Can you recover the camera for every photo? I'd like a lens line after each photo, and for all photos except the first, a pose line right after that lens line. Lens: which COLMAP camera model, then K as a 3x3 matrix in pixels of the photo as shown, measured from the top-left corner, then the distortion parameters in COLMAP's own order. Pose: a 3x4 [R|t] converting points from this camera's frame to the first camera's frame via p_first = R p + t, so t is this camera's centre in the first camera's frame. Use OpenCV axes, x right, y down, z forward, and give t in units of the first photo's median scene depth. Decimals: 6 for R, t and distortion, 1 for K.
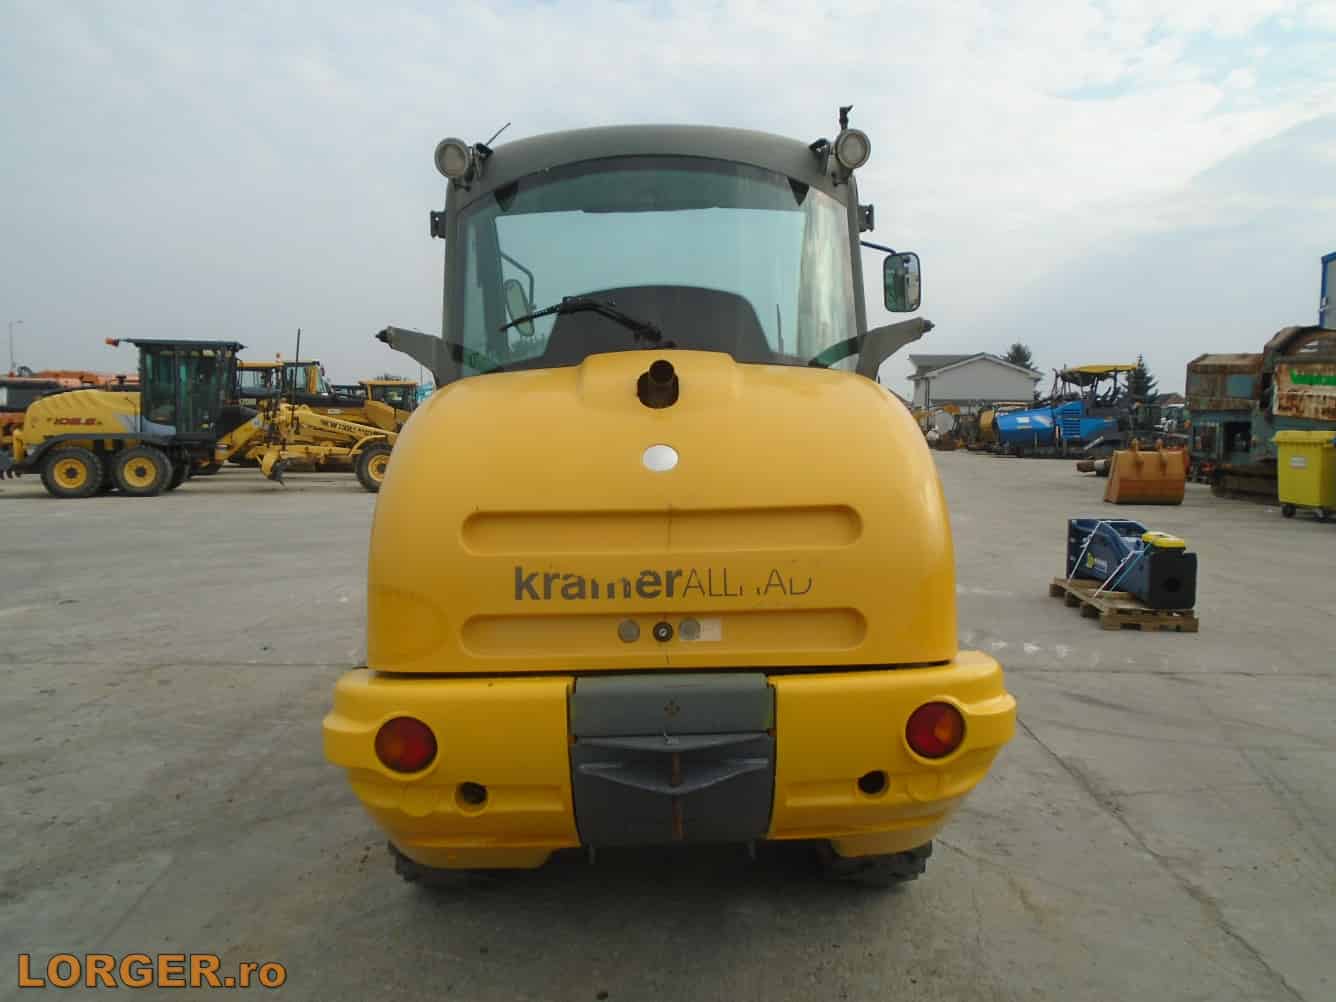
lens RADIAL K [[1020.2, 0, 668.0], [0, 1020.2, 501.0], [0, 0, 1]] dist [-0.004551, 0.003965]
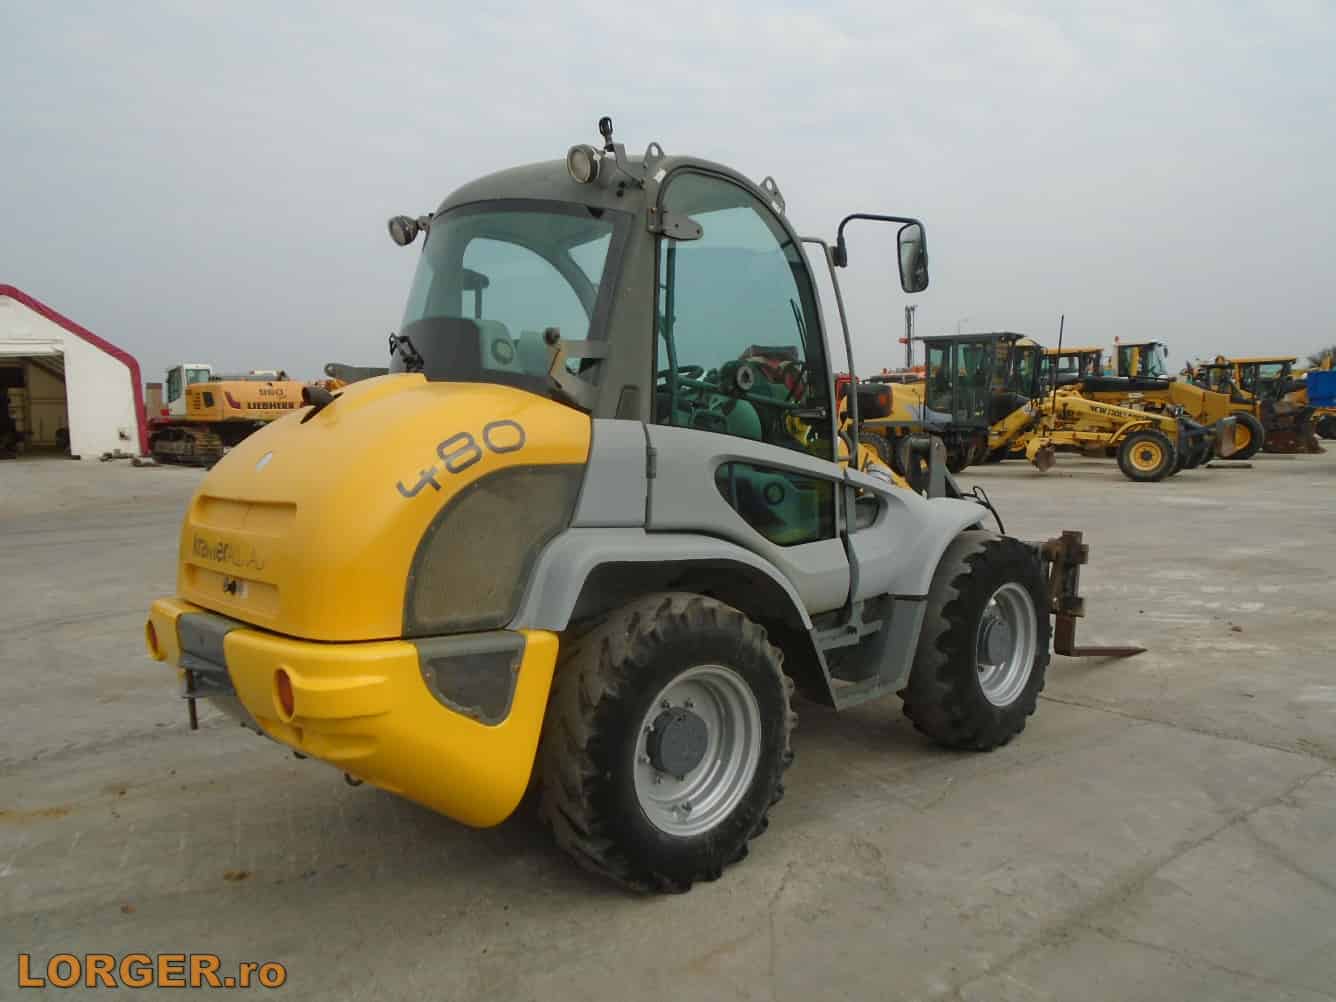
lens RADIAL K [[1020.2, 0, 668.0], [0, 1020.2, 501.0], [0, 0, 1]] dist [-0.004551, 0.003965]
pose [[0.657225, 0.050566, -0.751996, 0.142318], [-0.038527, 0.998696, 0.033483, -0.005304], [0.752709, 0.006967, 0.658317, 0.054399]]
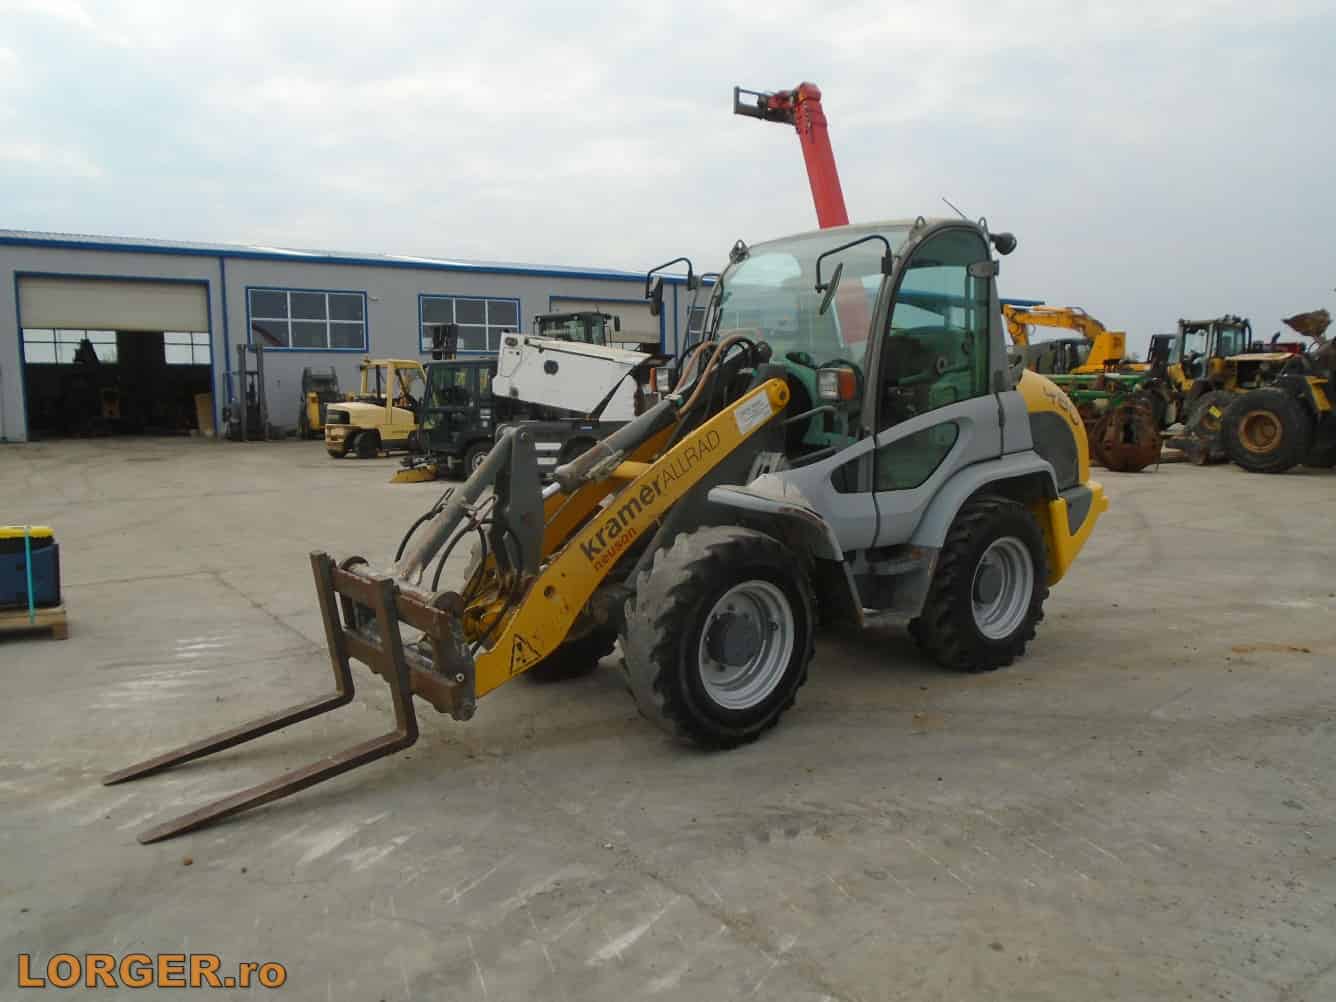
lens RADIAL K [[1020.2, 0, 668.0], [0, 1020.2, 501.0], [0, 0, 1]] dist [-0.004551, 0.003965]
pose [[-0.594882, -0.094468, 0.798242, -0.183013], [0.069367, 0.983332, 0.168068, -0.031496], [-0.800814, 0.155352, -0.578414, 0.356461]]
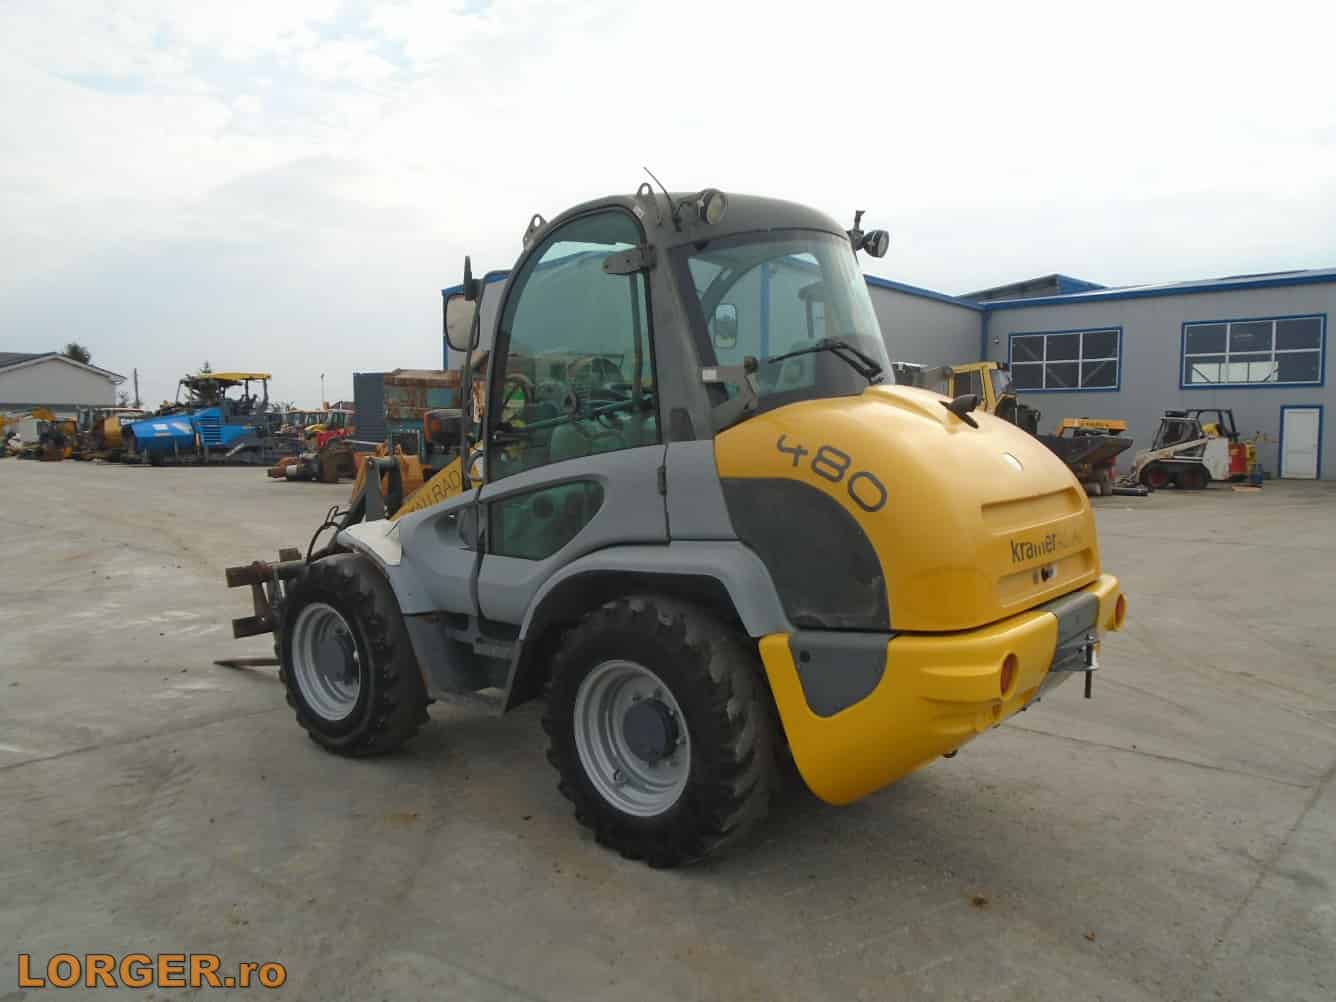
lens RADIAL K [[1020.2, 0, 668.0], [0, 1020.2, 501.0], [0, 0, 1]] dist [-0.004551, 0.003965]
pose [[0.646272, -0.056320, 0.761026, -0.154009], [0.060900, 0.997898, 0.022133, -0.004821], [-0.760673, 0.032042, 0.648344, 0.044257]]
